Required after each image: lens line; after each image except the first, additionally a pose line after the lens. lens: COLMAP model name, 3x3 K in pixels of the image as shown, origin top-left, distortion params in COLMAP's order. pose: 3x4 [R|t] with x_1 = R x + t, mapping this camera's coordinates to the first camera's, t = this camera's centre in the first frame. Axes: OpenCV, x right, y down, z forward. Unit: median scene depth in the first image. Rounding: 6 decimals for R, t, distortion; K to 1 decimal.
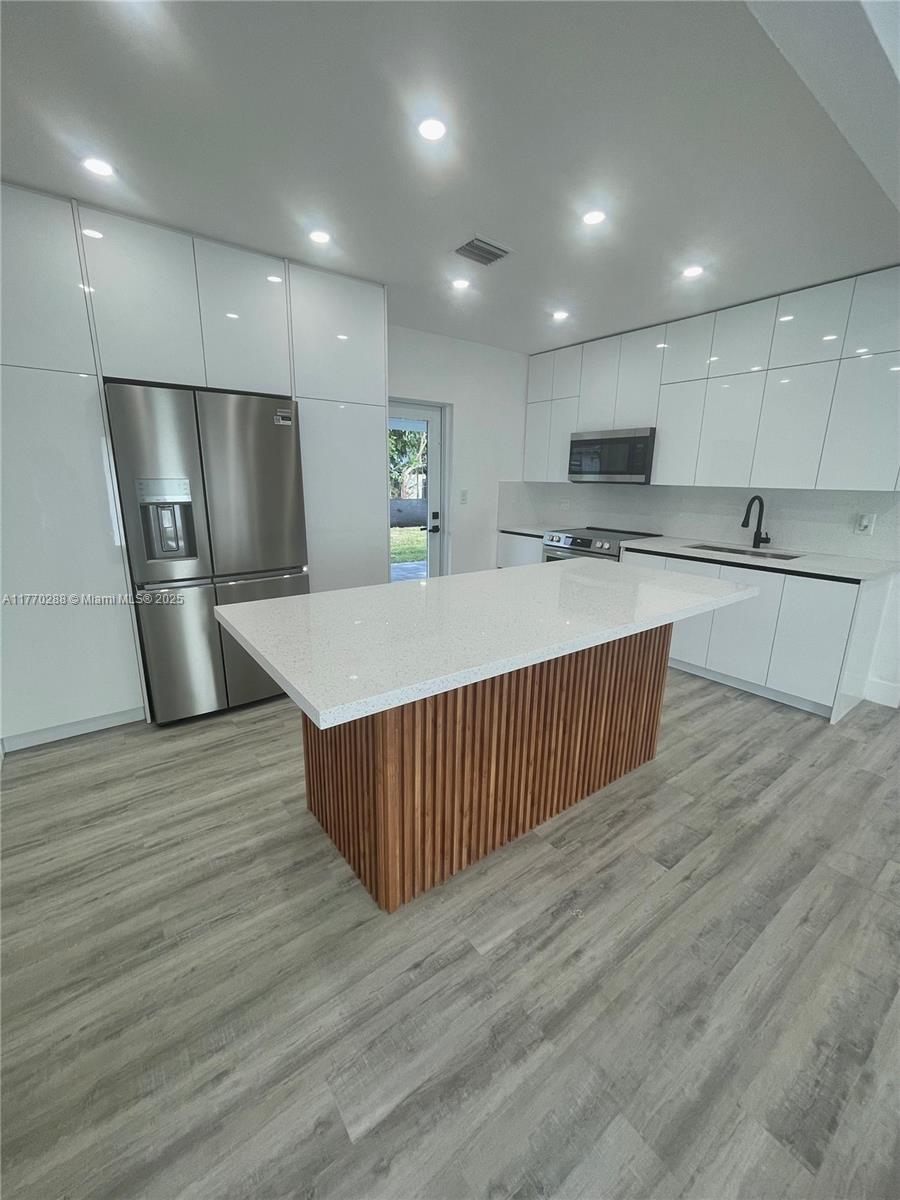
lens RADIAL K [[484.5, 0, 445.4], [0, 484.5, 596.4], [0, 0, 1]] dist [-0.002279, 0.000608]
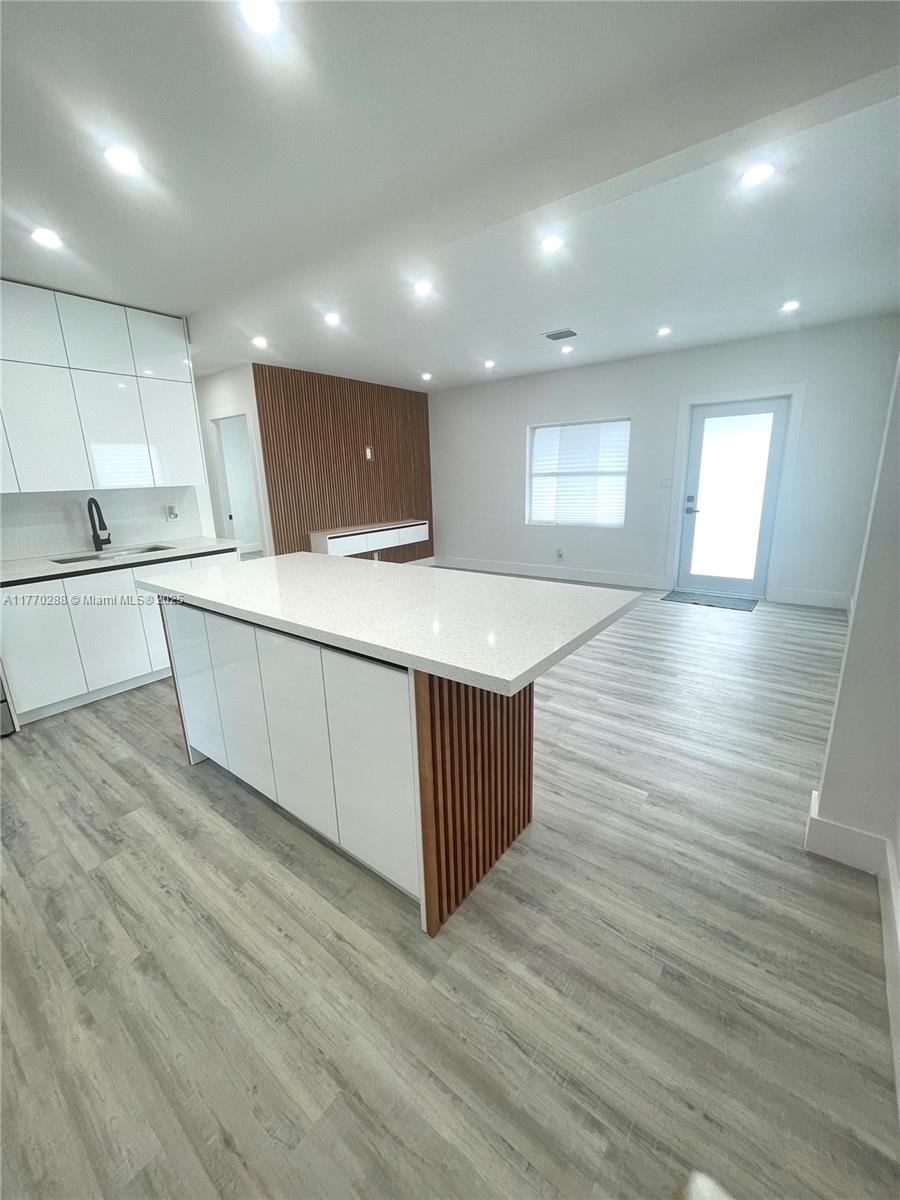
lens RADIAL K [[484.5, 0, 446.6], [0, 484.5, 595.4], [0, 0, 1]] dist [-0.009208, 0.007546]
pose [[-0.269083, -0.243510, 0.931825, -0.820989], [0.258097, 0.913890, 0.313354, -0.241916], [-0.927890, 0.324819, -0.183063, 0.937936]]
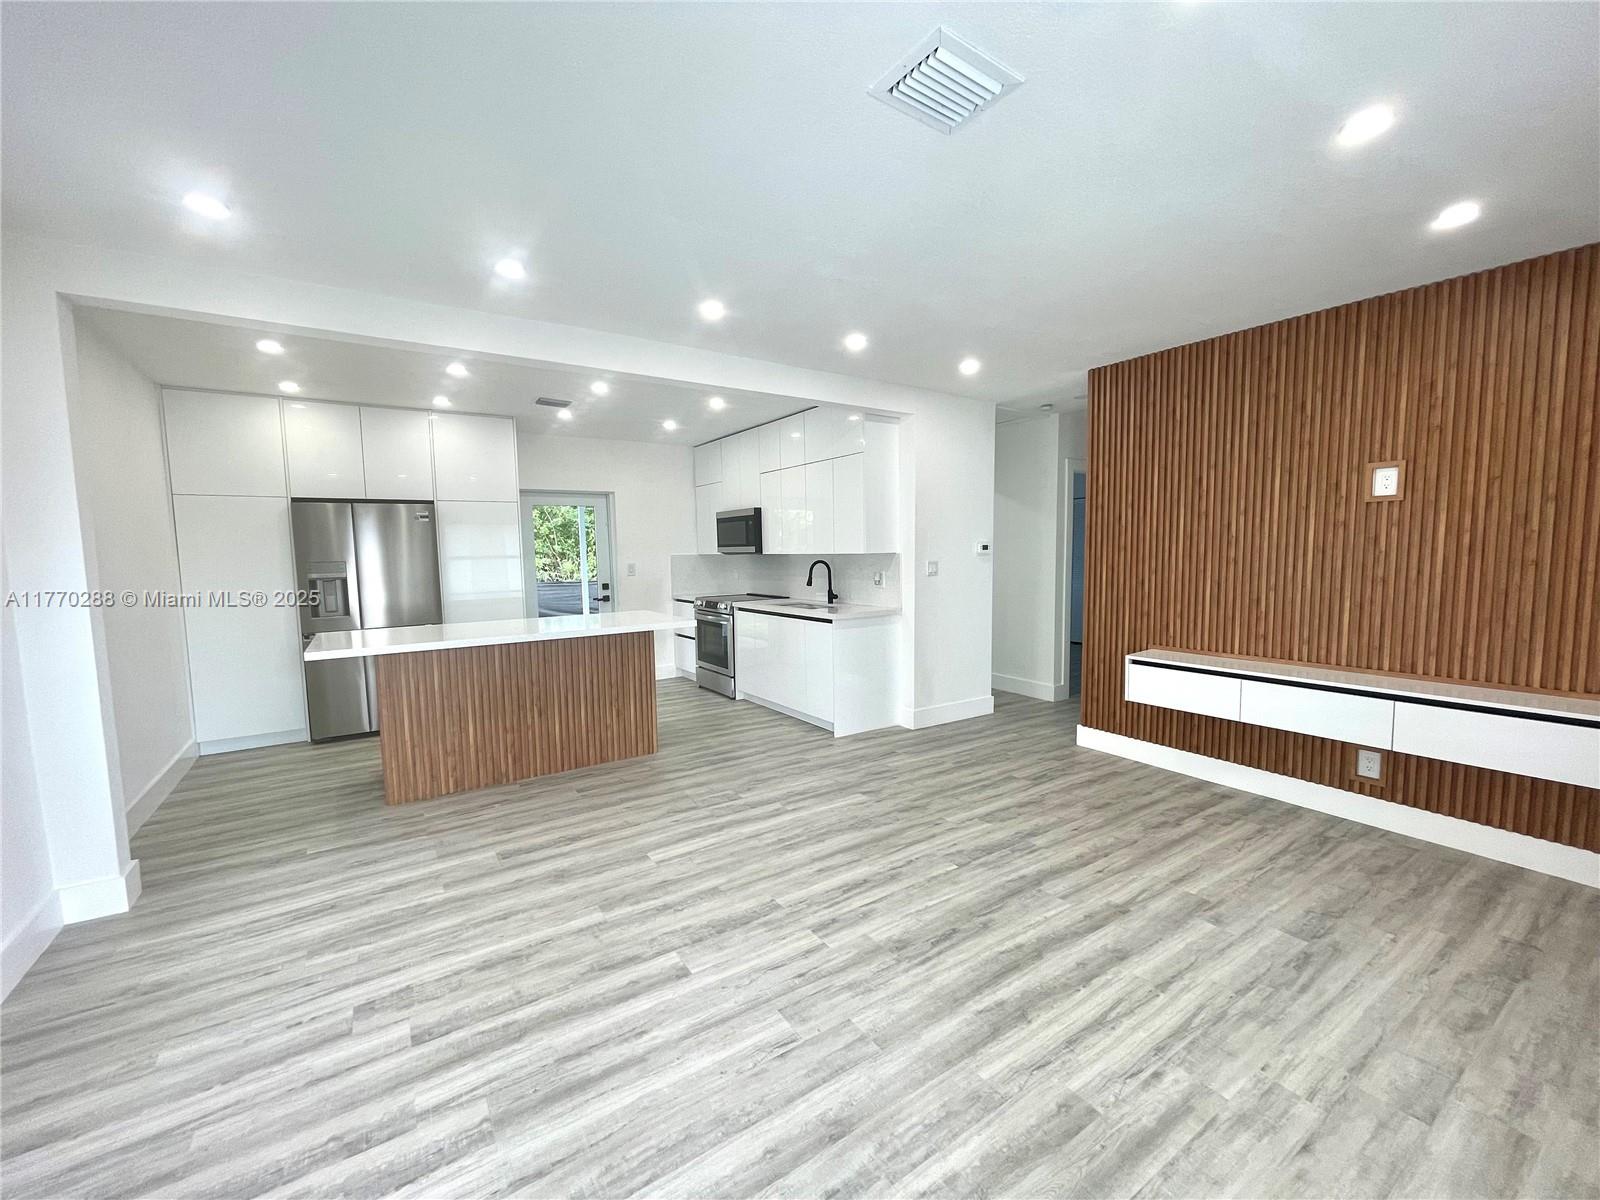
lens RADIAL K [[646.0, 0, 795.6], [0, 646.0, 607.4], [0, 0, 1]] dist [-0.002279, 0.000608]
pose [[0.997870, -0.026251, -0.059726, 1.098794], [0.016752, 0.987881, -0.154308, 0.255631], [0.063053, 0.152979, 0.986216, -0.944693]]
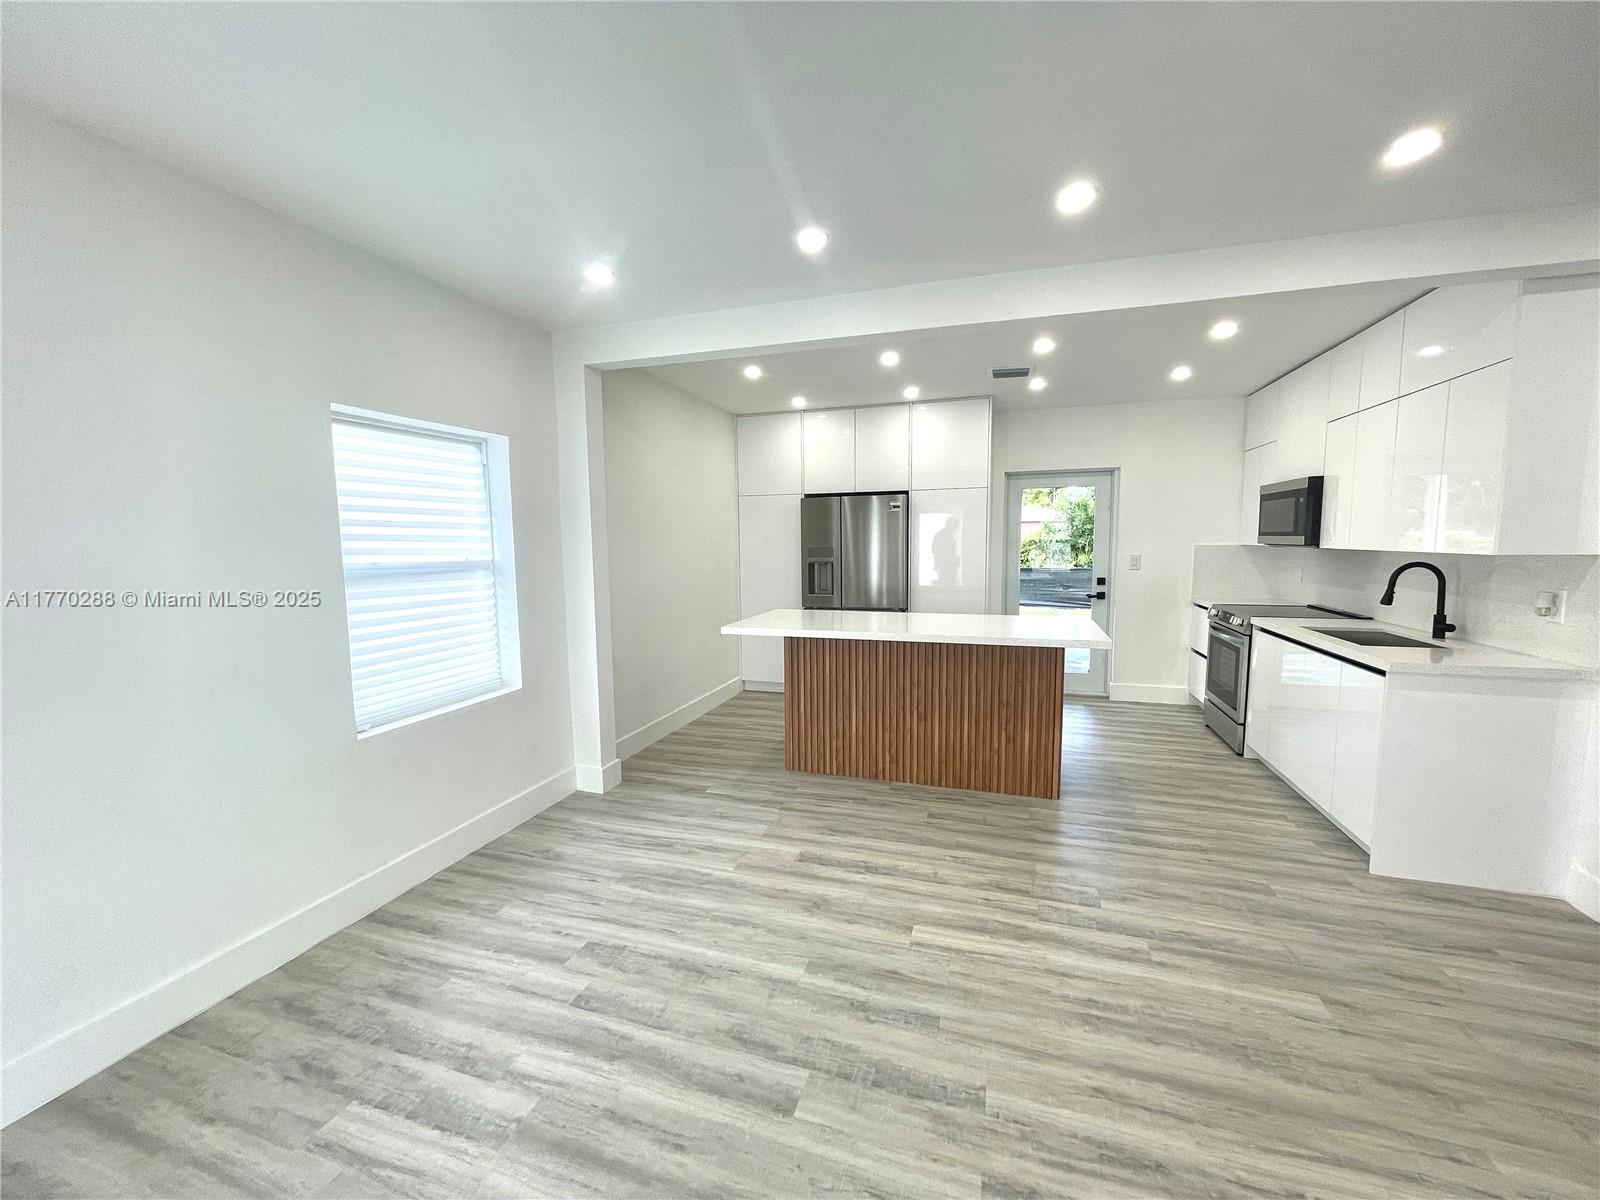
lens RADIAL K [[646.0, 0, 795.6], [0, 646.0, 607.4], [0, 0, 1]] dist [-0.002279, 0.000608]
pose [[0.573422, 0.066901, -0.816524, 1.453632], [-0.179550, 0.982692, -0.045578, 0.100528], [0.799343, 0.172742, 0.575510, -0.410421]]
